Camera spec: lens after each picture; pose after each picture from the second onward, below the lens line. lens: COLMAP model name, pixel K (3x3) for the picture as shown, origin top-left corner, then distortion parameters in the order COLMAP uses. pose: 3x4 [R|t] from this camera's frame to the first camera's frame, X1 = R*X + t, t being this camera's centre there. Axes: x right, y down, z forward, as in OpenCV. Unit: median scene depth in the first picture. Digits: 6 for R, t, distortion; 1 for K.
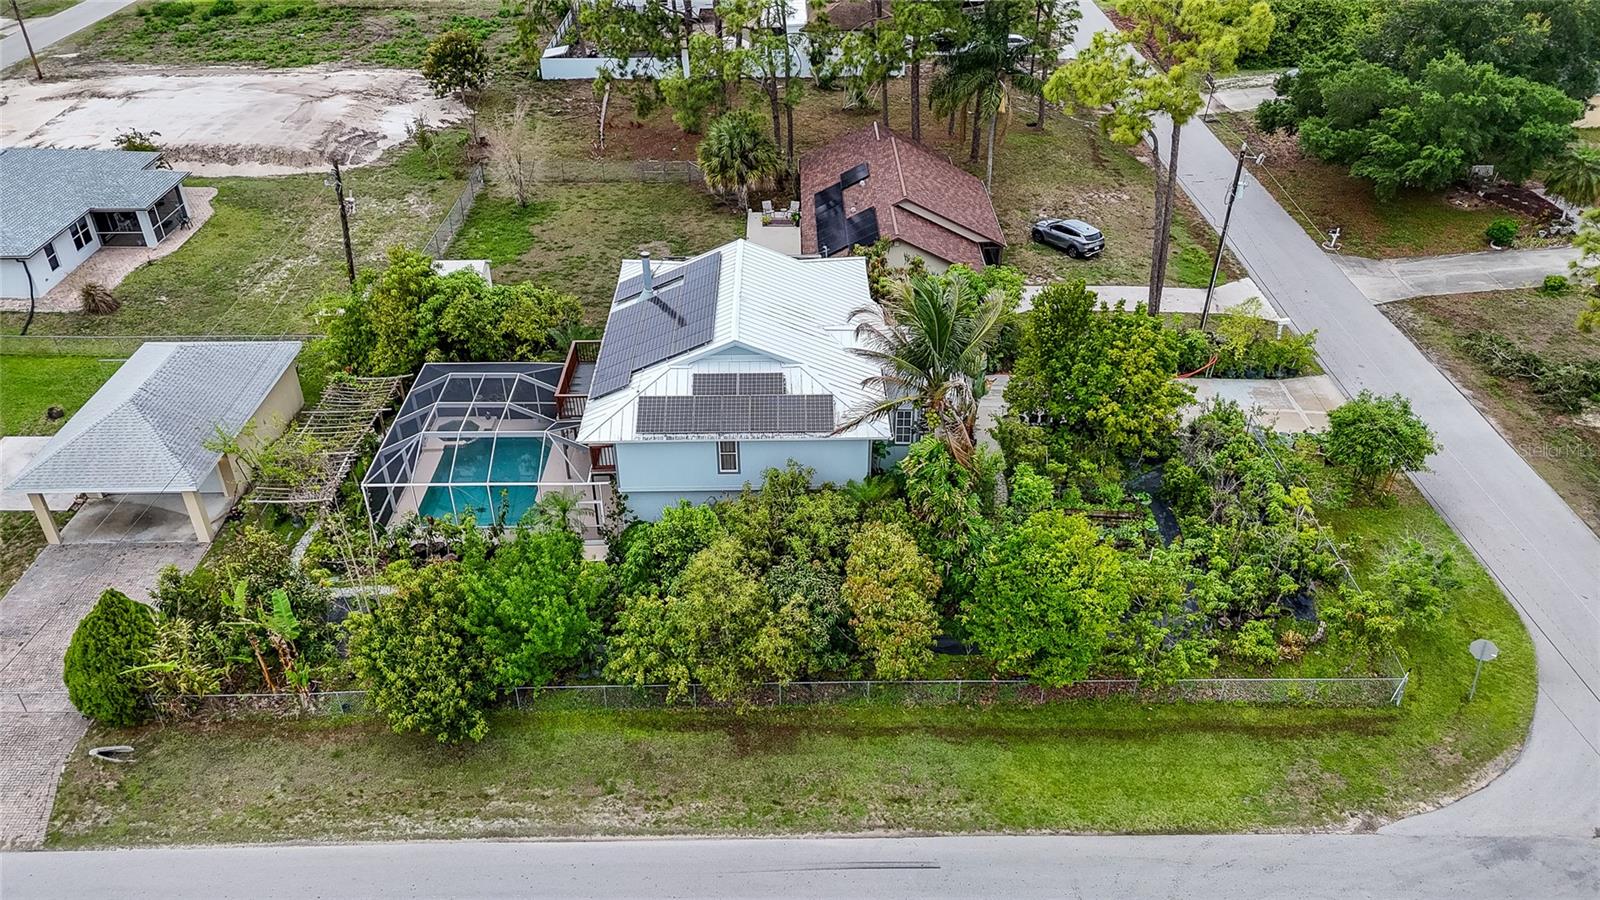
lens RADIAL K [[1175.9, 0, 801.3], [0, 1175.9, 457.4], [0, 0, 1]] dist [0.054922, -0.043685]
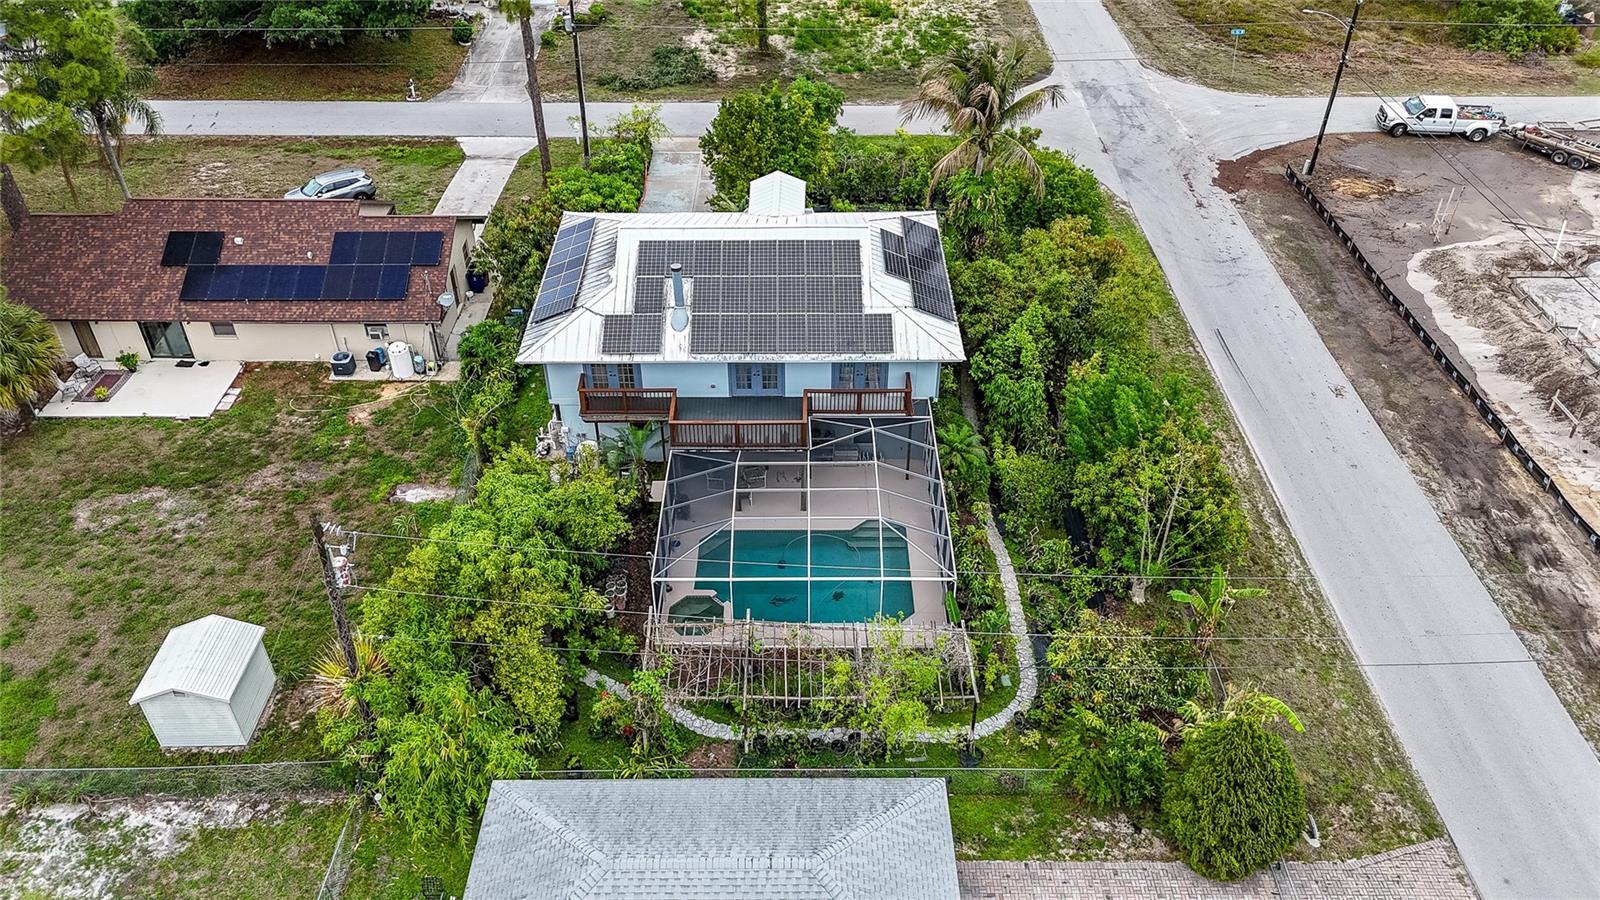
lens RADIAL K [[1174.6, 0, 800.7], [0, 1174.6, 434.0], [0, 0, 1]] dist [0.058140, -0.047405]
pose [[0.007985, -0.598357, 0.801190, -1.166405], [0.552678, 0.670360, 0.495140, -0.611146], [-0.833357, 0.438846, 0.336052, 0.940835]]
